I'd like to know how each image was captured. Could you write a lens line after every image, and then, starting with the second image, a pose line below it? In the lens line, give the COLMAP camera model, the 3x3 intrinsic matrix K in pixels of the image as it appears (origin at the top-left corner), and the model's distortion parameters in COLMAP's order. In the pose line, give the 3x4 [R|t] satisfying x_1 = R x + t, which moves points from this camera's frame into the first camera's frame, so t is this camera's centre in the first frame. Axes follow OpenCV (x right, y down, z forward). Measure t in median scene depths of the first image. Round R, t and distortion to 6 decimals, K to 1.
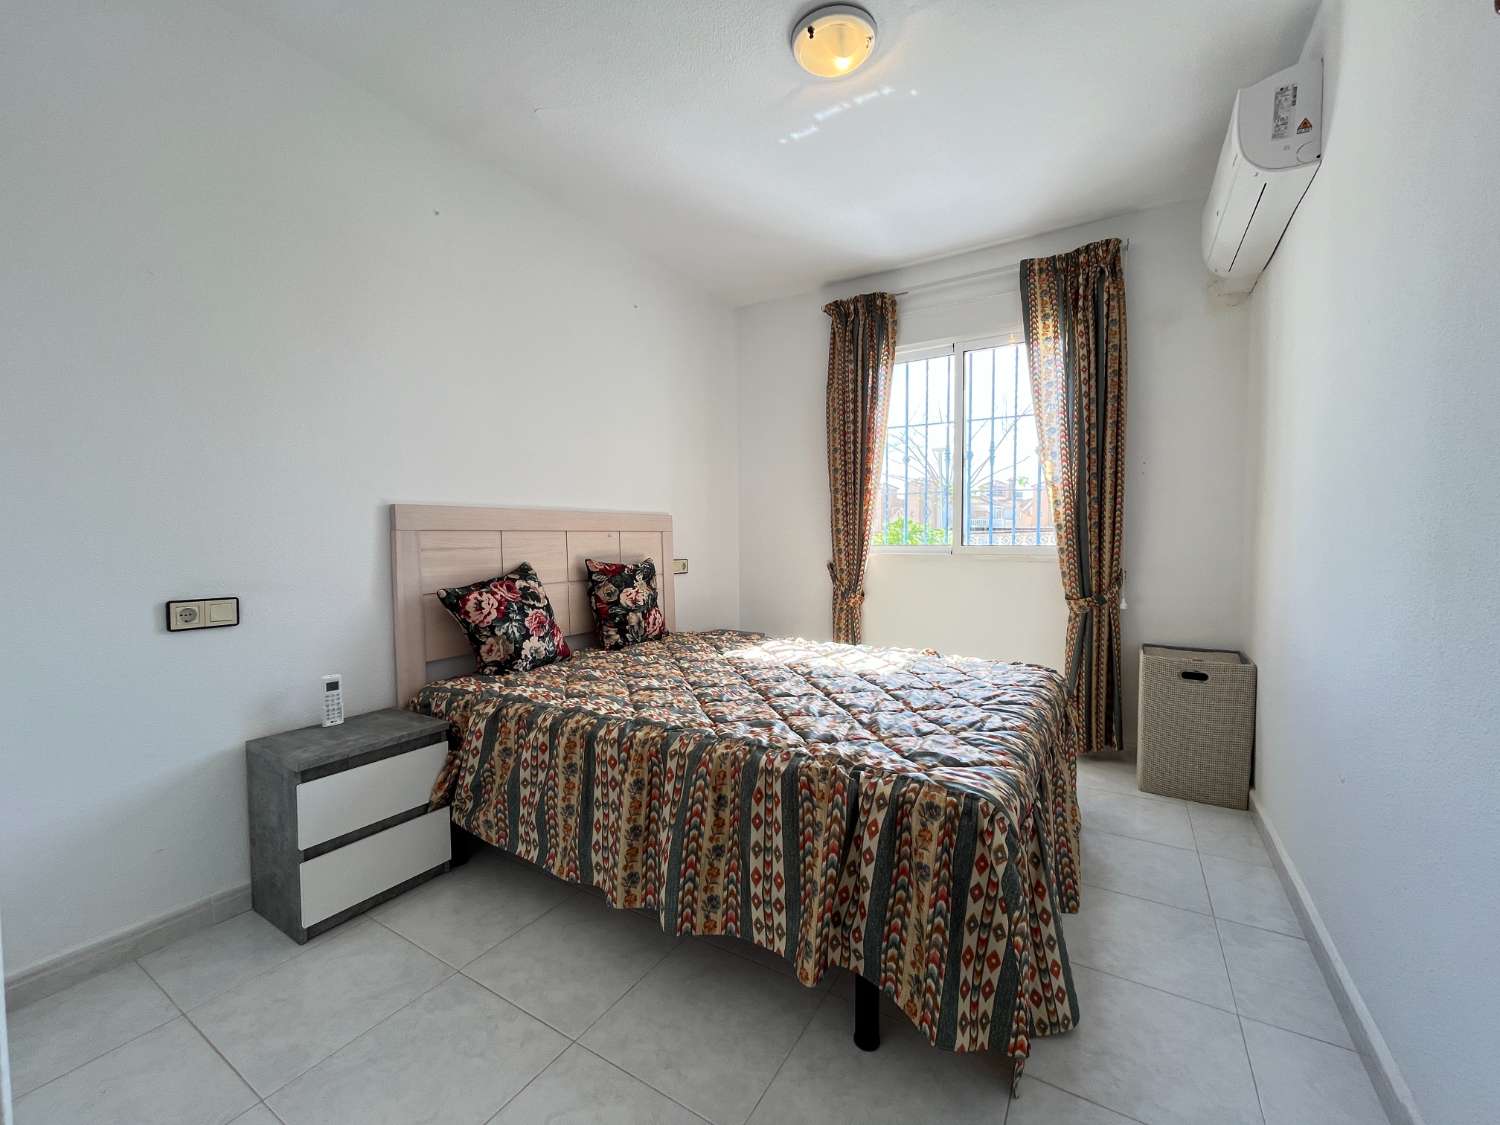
lens RADIAL K [[609.4, 0, 752.2], [0, 609.4, 559.3], [0, 0, 1]] dist [-0.002248, 0.000070]
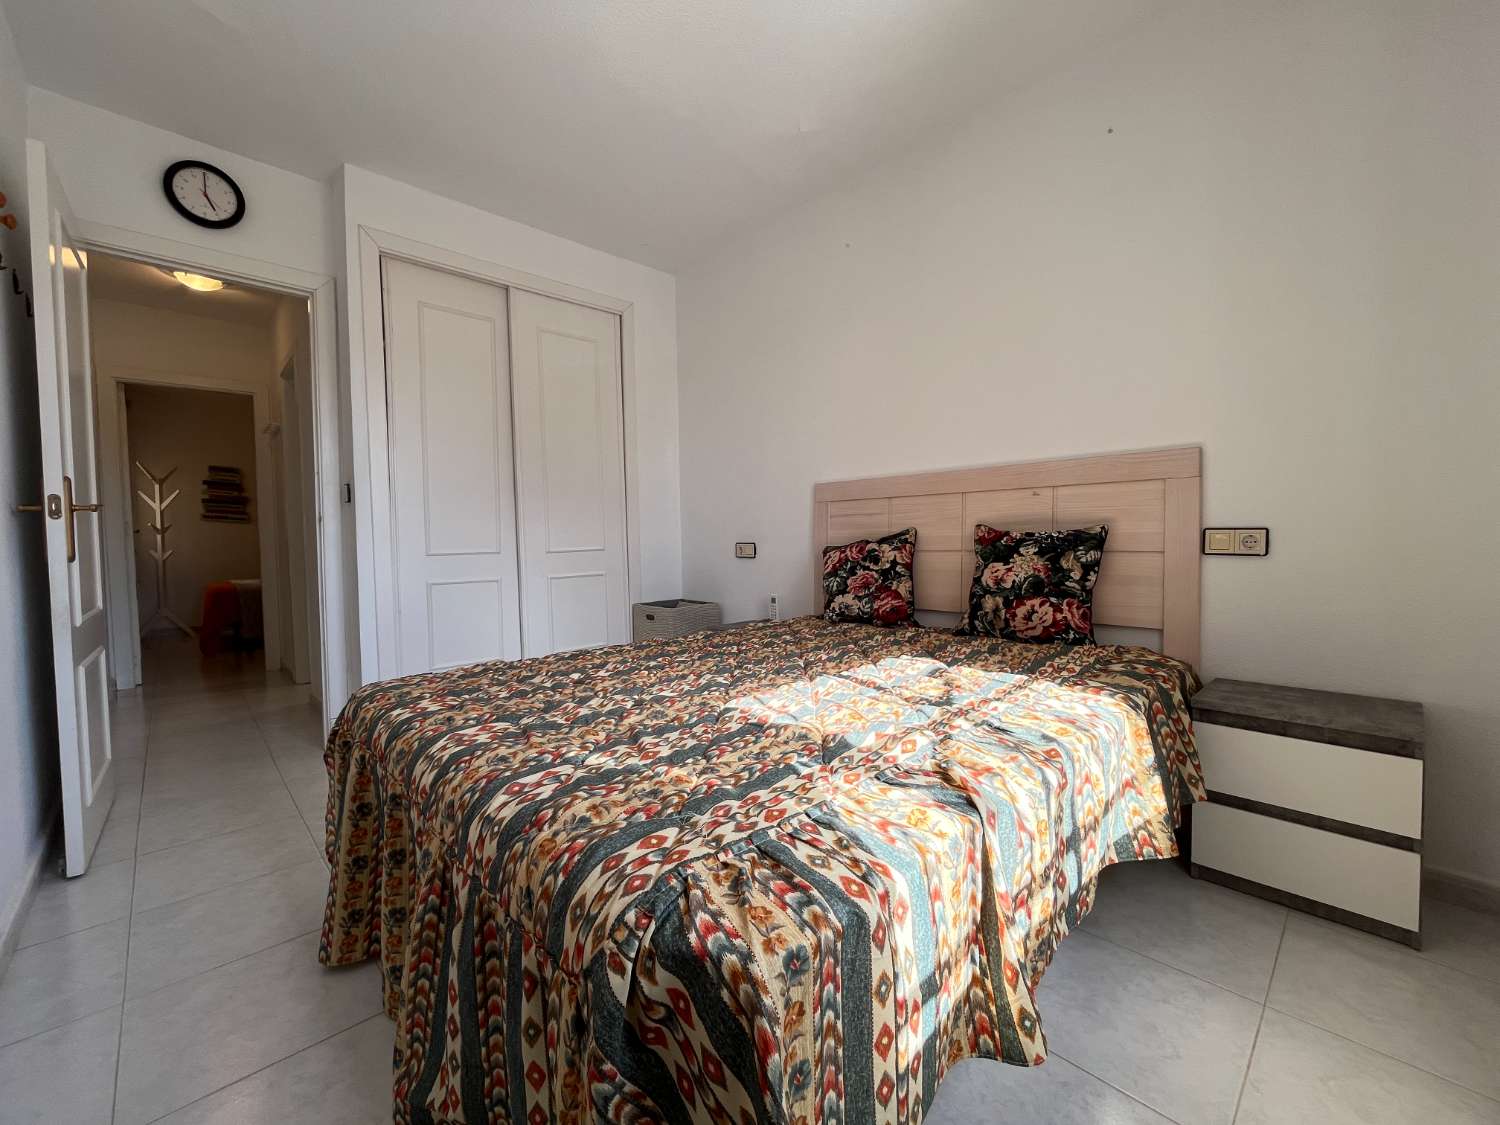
lens RADIAL K [[609.4, 0, 752.2], [0, 609.4, 559.3], [0, 0, 1]] dist [-0.002248, 0.000070]
pose [[-0.260377, 0.040527, -0.964656, 0.610660], [-0.021901, 0.998614, 0.047865, 0.013528], [0.965259, 0.033589, -0.259129, 0.919204]]
